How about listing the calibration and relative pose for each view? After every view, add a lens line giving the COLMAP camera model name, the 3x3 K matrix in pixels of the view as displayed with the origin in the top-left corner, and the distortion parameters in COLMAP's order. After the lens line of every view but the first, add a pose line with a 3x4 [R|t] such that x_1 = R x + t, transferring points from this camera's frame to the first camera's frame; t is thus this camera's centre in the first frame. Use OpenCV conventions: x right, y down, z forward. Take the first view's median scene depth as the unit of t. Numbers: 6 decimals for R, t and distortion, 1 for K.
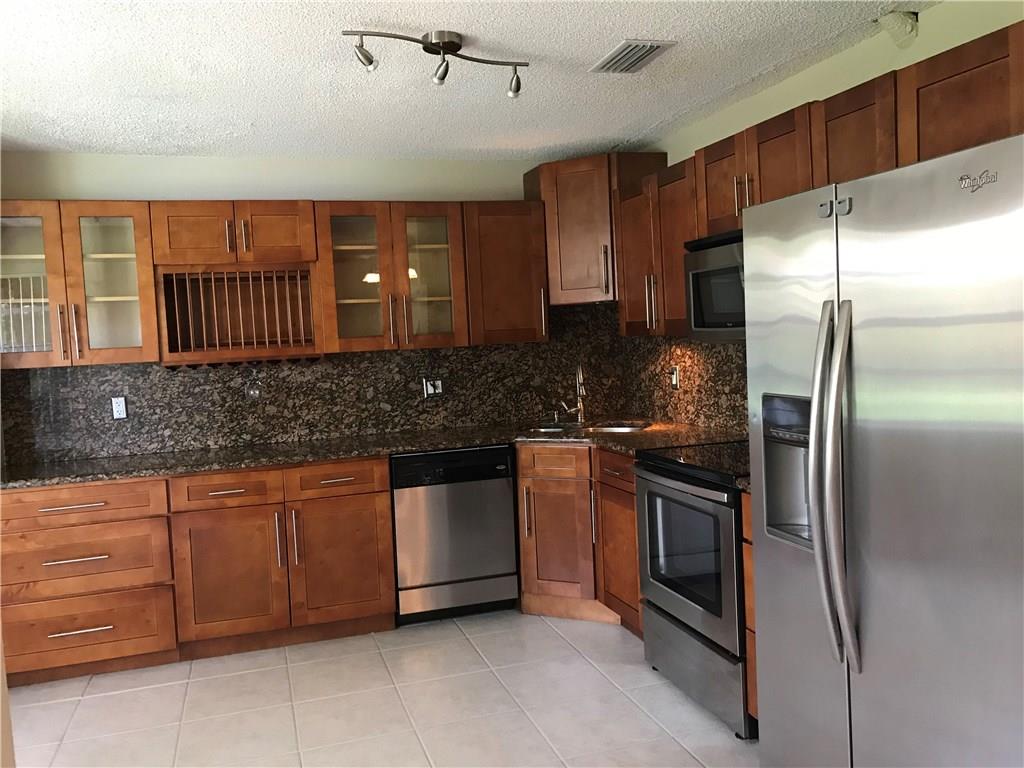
lens RADIAL K [[841.2, 0, 512.9], [0, 841.2, 377.1], [0, 0, 1]] dist [0.065805, -0.110812]
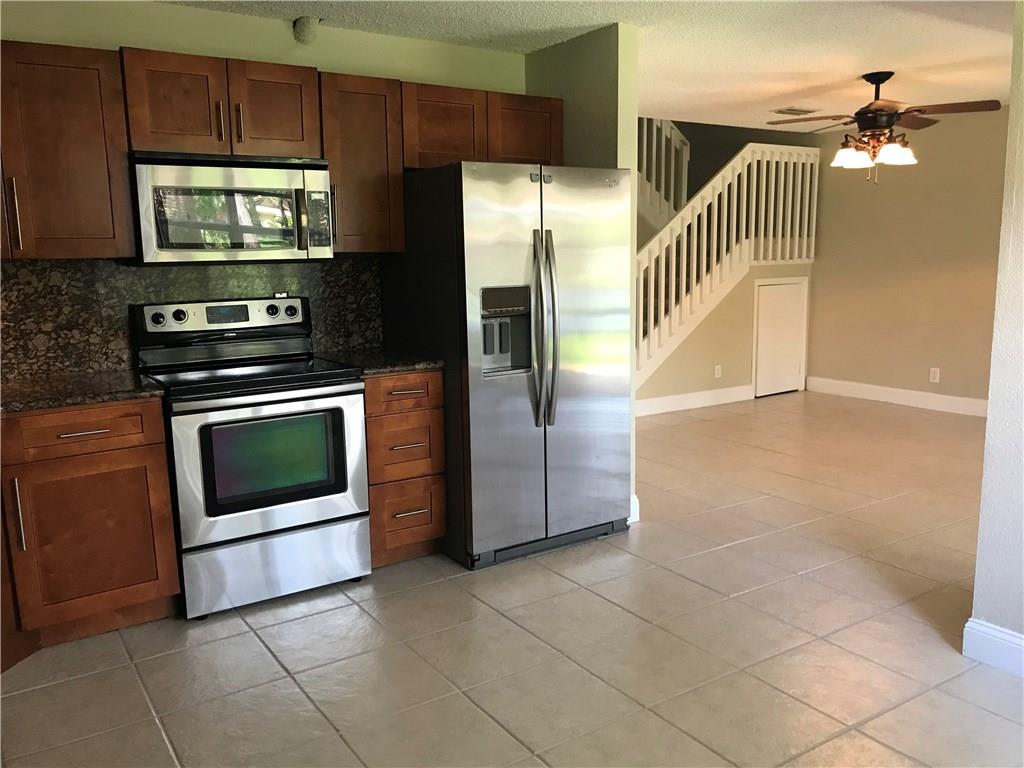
lens RADIAL K [[841.2, 0, 512.9], [0, 841.2, 377.1], [0, 0, 1]] dist [0.065805, -0.110812]
pose [[-0.275680, -0.097602, 0.956282, -0.408859], [0.082388, 0.988772, 0.124669, -0.002001], [-0.957712, 0.113155, -0.264543, 0.465552]]
